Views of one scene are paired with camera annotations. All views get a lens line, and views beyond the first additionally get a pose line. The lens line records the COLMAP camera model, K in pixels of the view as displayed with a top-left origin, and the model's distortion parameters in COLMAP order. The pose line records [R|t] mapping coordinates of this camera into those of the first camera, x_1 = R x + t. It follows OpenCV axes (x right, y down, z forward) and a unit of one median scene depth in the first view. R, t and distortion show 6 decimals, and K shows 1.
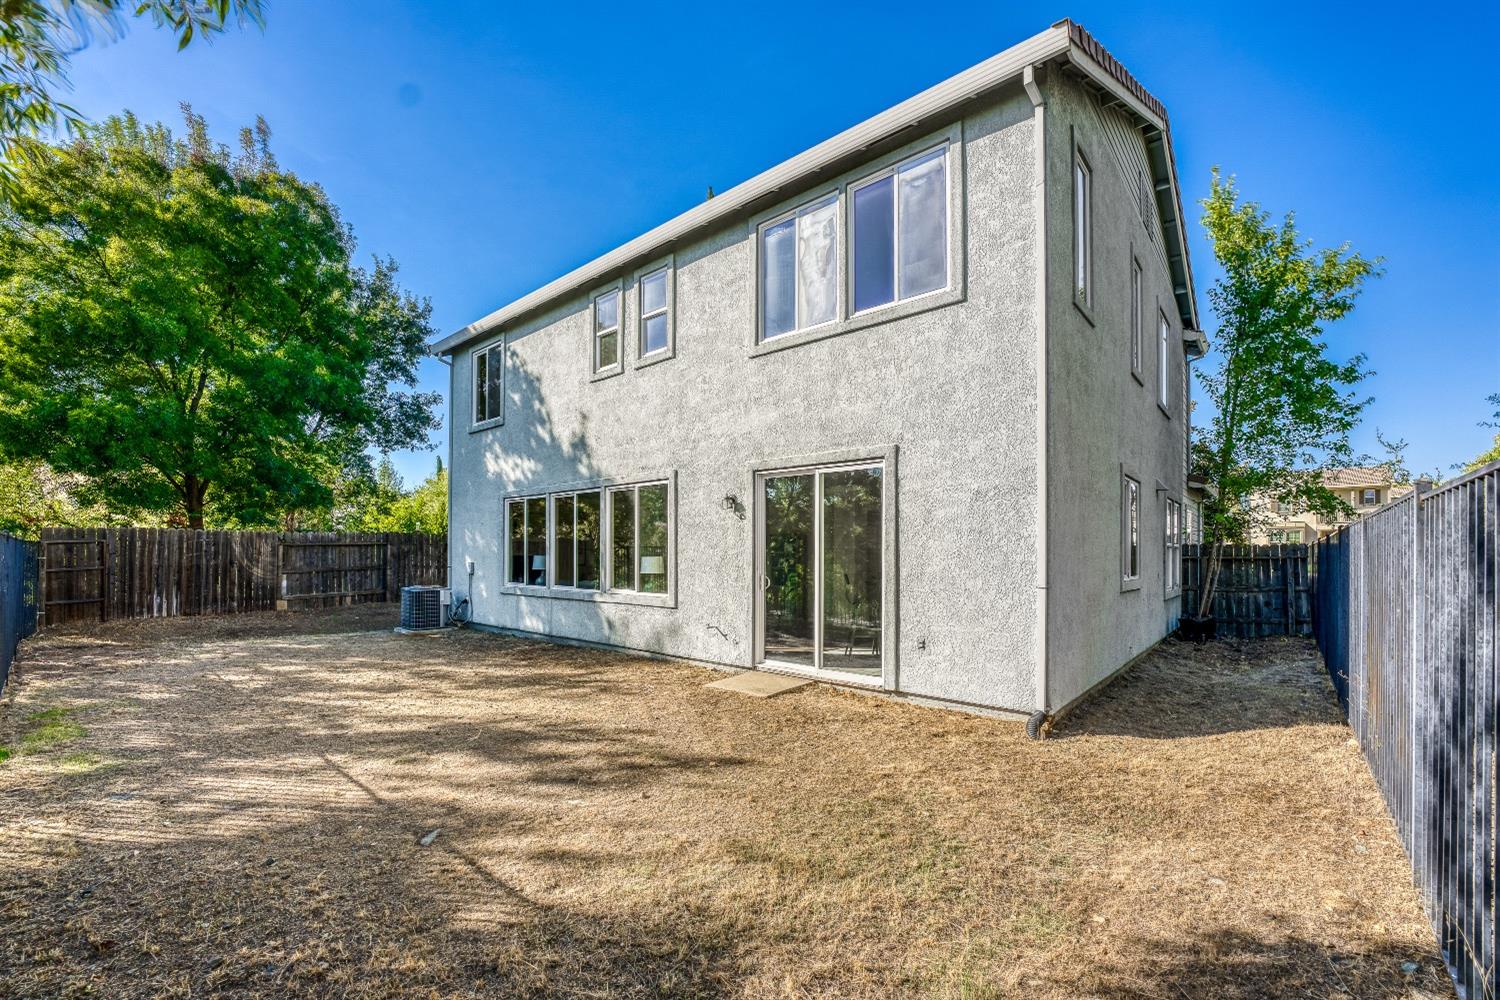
lens RADIAL K [[587.7, 0, 789.0], [0, 587.7, 548.6], [0, 0, 1]] dist [-0.018276, 0.000038]
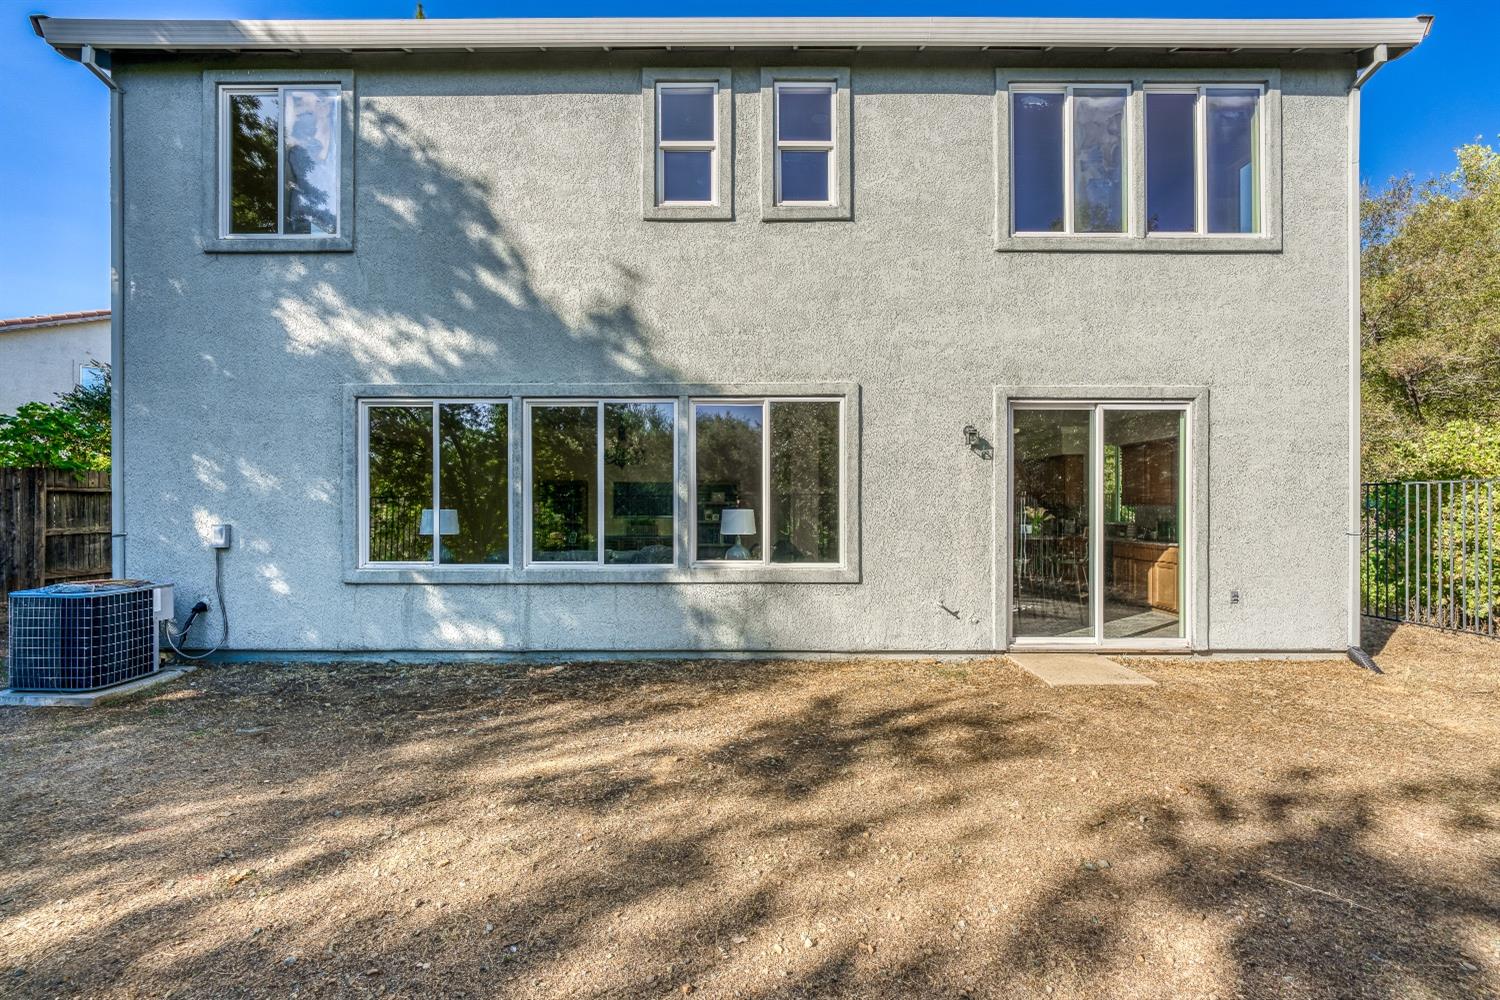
lens RADIAL K [[568.8, 0, 750.0], [0, 568.8, 500.0], [0, 0, 1]] dist [-0.007644, 0.000031]
pose [[0.791749, -0.001417, 0.610845, -0.627270], [-0.002982, 0.999976, 0.006185, -0.000255], [-0.610839, -0.006719, 0.791726, 0.484701]]
